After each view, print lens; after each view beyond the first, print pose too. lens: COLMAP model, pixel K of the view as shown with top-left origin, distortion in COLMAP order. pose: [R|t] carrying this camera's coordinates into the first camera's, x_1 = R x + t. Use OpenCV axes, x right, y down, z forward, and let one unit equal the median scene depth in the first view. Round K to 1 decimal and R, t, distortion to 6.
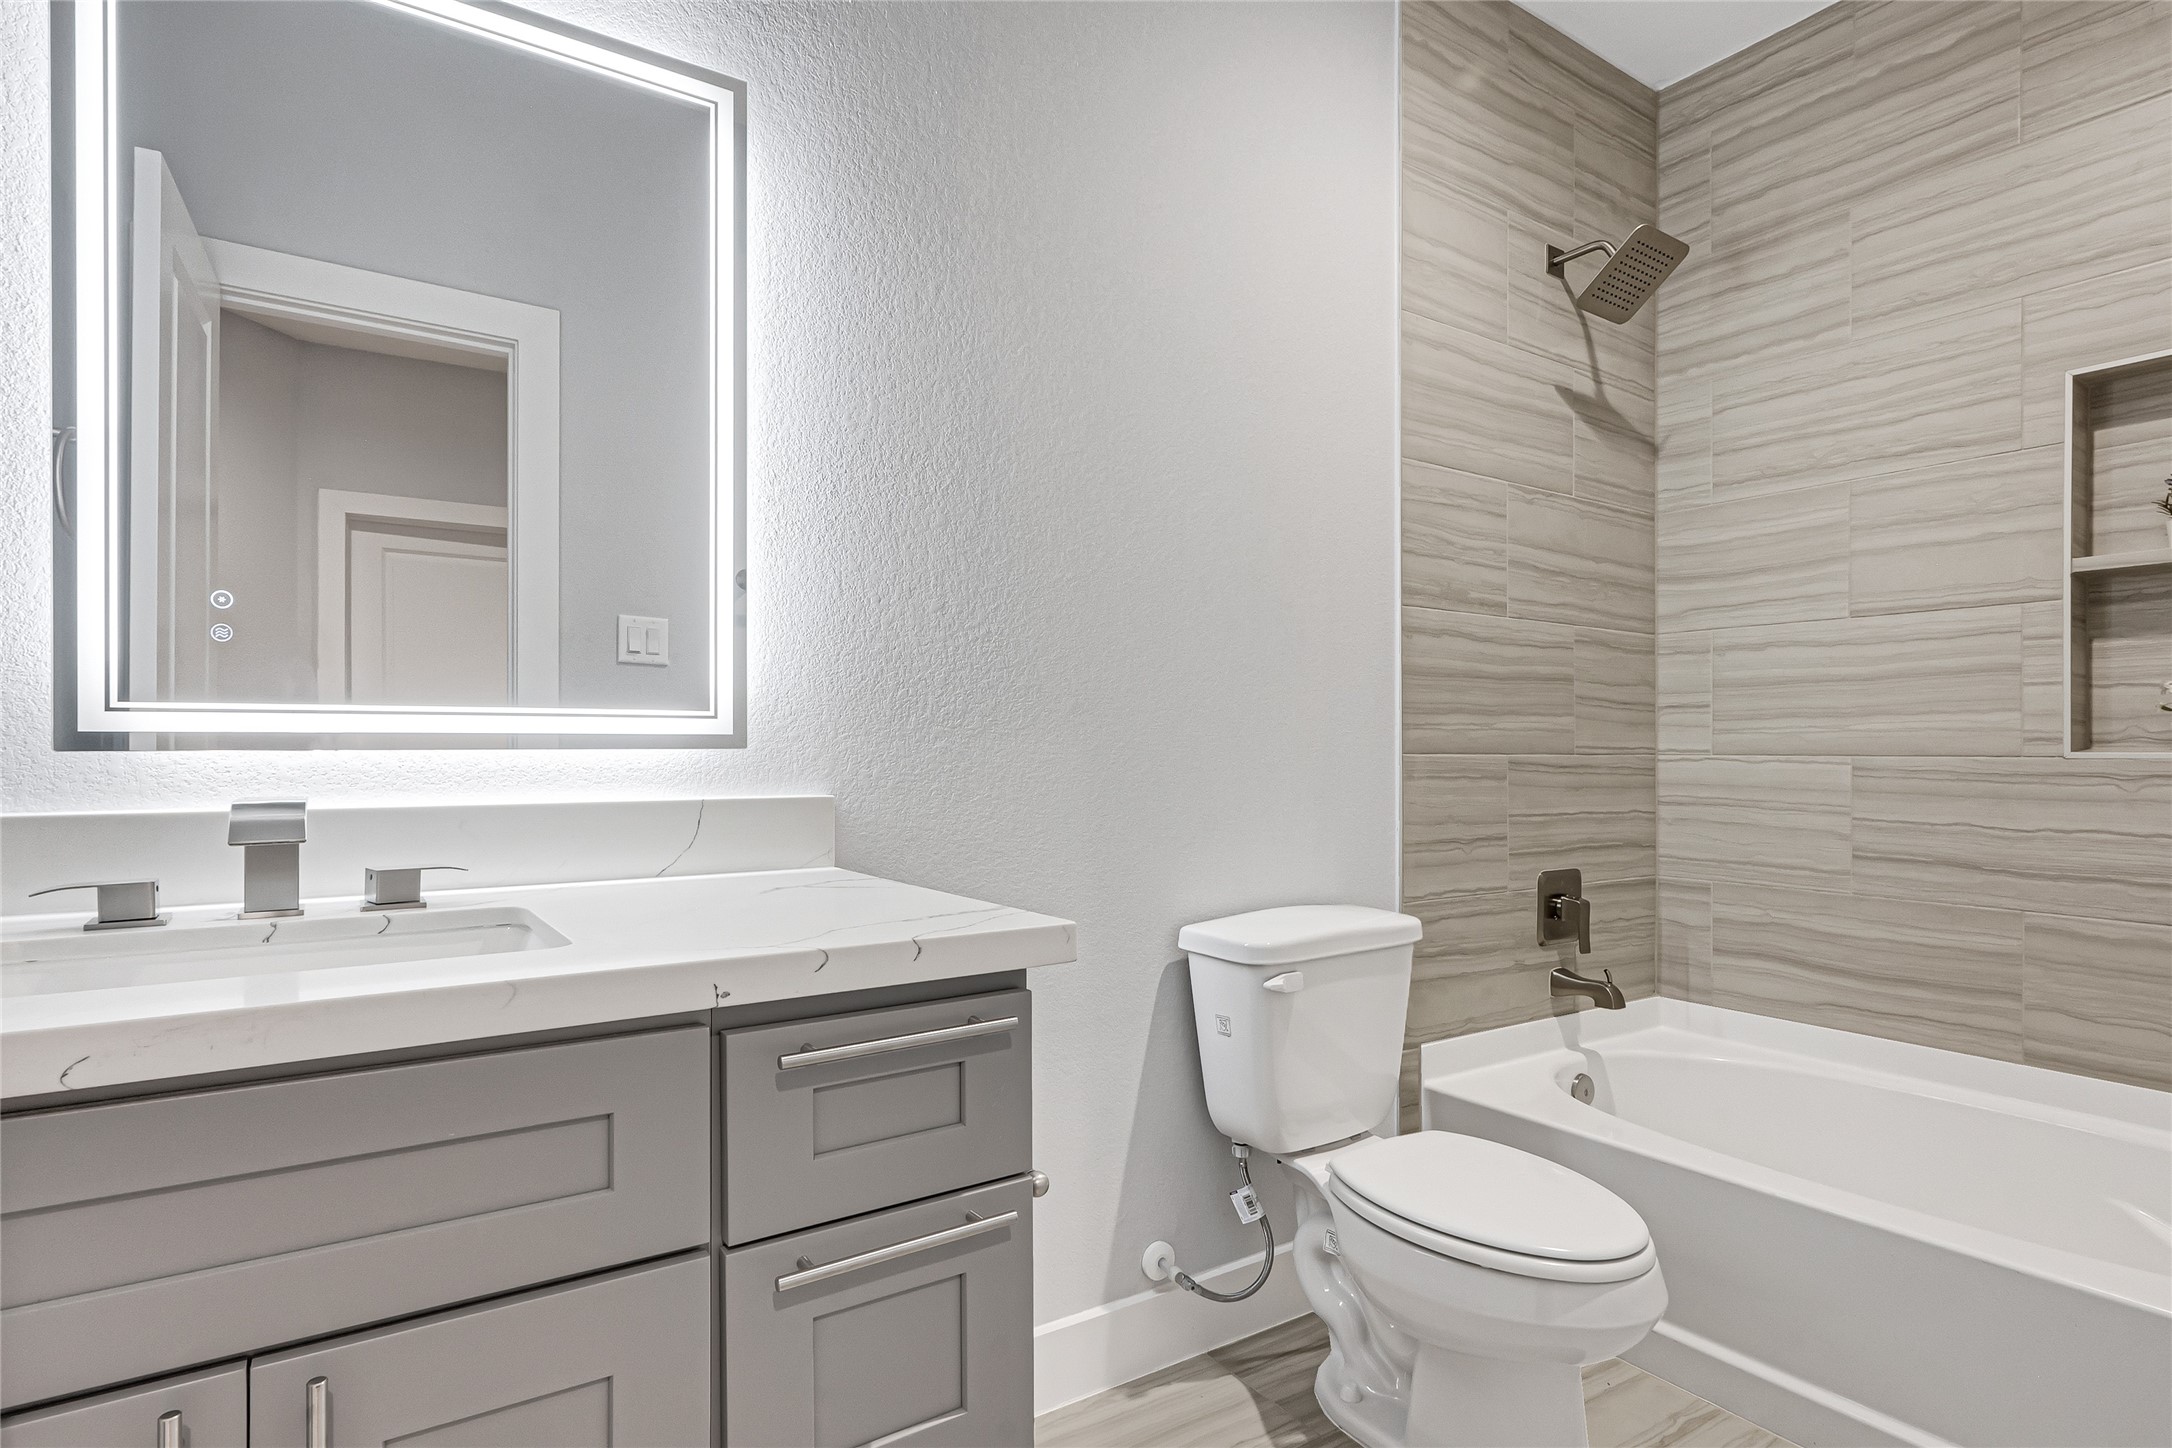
lens RADIAL K [[1140.4, 0, 1093.5], [0, 1140.4, 731.5], [0, 0, 1]] dist [-0.006449, 0.000830]
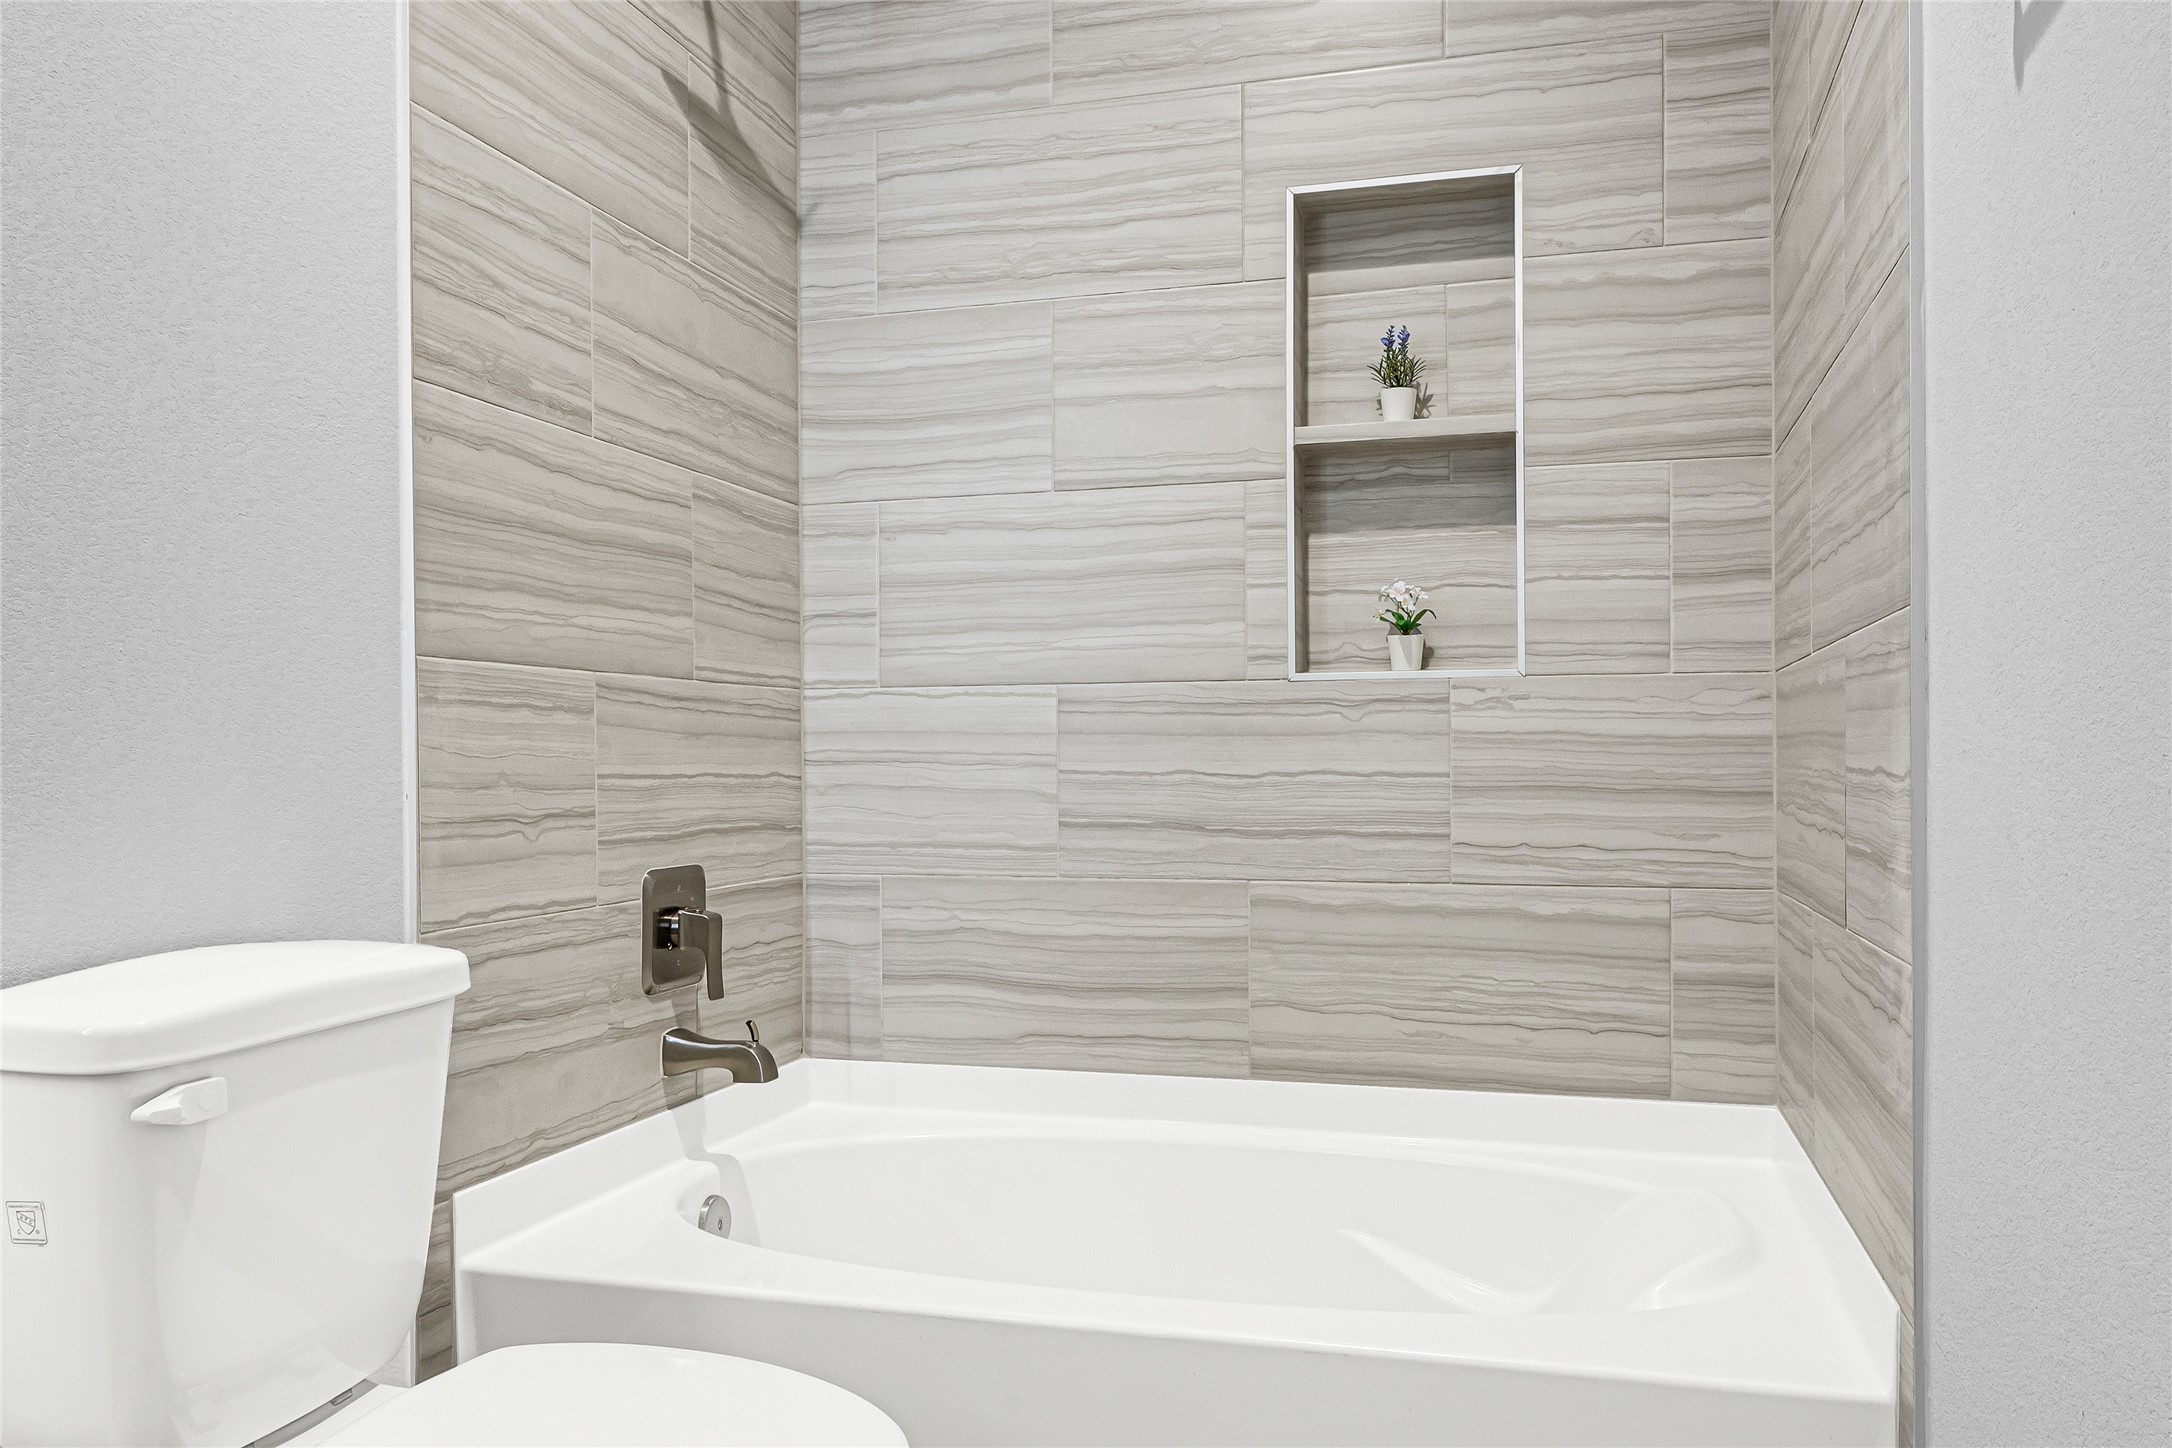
lens RADIAL K [[1668.9, 0, 1091.1], [0, 1668.9, 738.1], [0, 0, 1]] dist [-0.001343, -0.004281]
pose [[0.774401, -0.007024, 0.632656, 0.019625], [0.004082, 0.999973, 0.006105, 0.051384], [-0.632682, -0.002145, 0.774409, 0.181153]]
